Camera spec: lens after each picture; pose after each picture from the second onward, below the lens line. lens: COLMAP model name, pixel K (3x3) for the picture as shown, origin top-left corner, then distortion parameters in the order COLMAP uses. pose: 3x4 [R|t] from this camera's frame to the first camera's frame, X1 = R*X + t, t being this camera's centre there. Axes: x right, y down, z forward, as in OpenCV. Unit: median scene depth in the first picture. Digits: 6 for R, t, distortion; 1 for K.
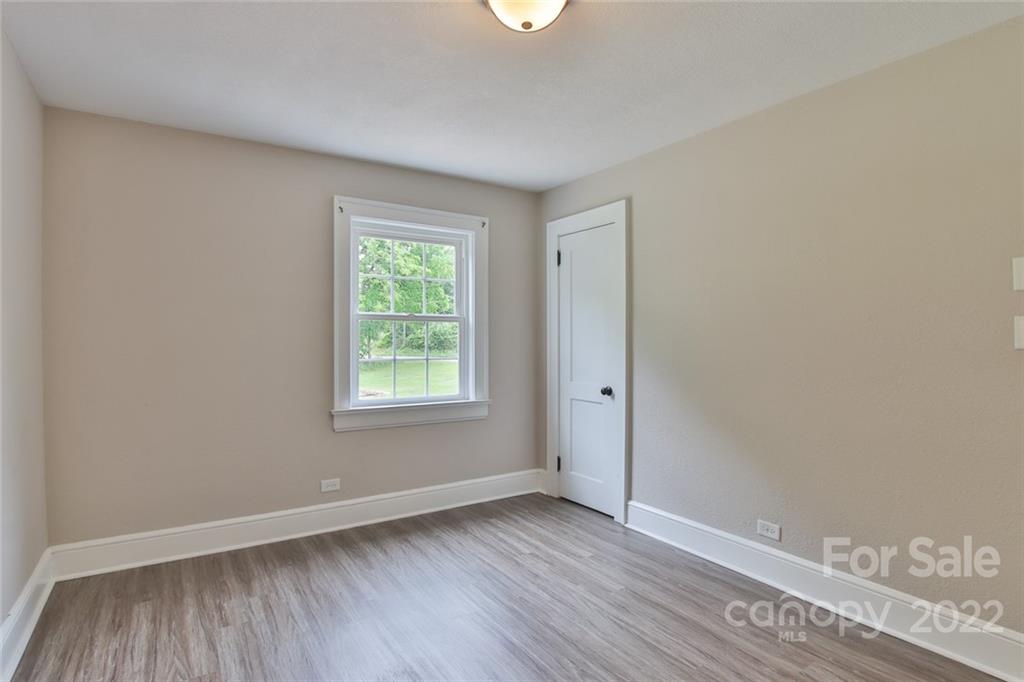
lens RADIAL K [[535.2, 0, 512.0], [0, 535.2, 341.0], [0, 0, 1]] dist [-0.003596, -0.001621]
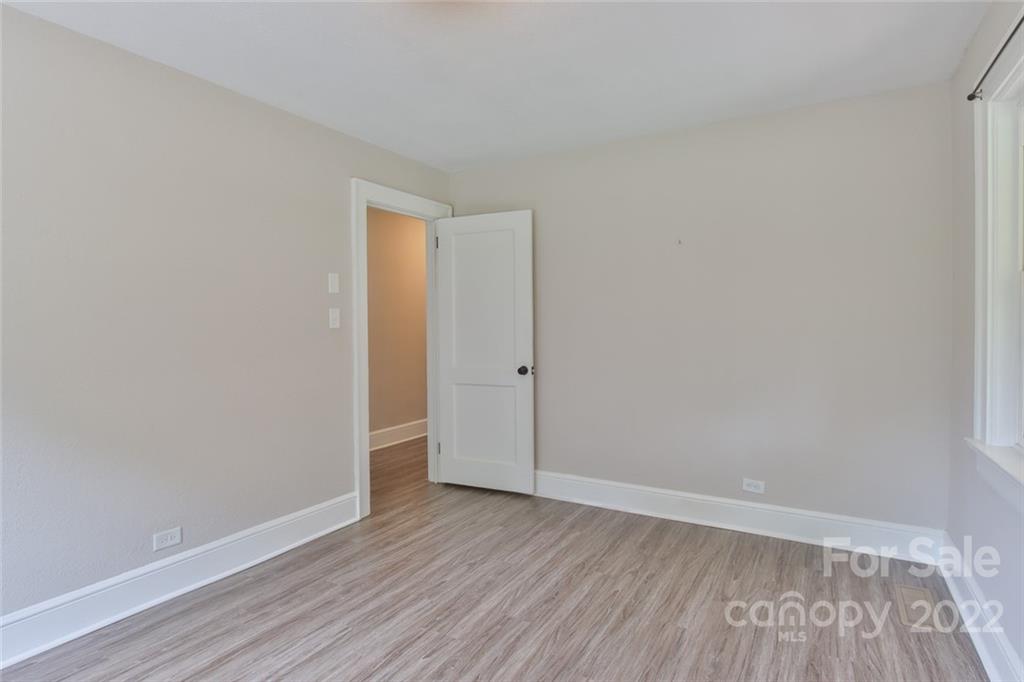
lens RADIAL K [[535.2, 0, 512.0], [0, 535.2, 341.0], [0, 0, 1]] dist [-0.003596, -0.001621]
pose [[-0.445116, -0.026760, 0.895073, -0.667368], [0.003291, 0.999498, 0.031518, -0.002177], [-0.895467, 0.016975, -0.444804, 1.041163]]
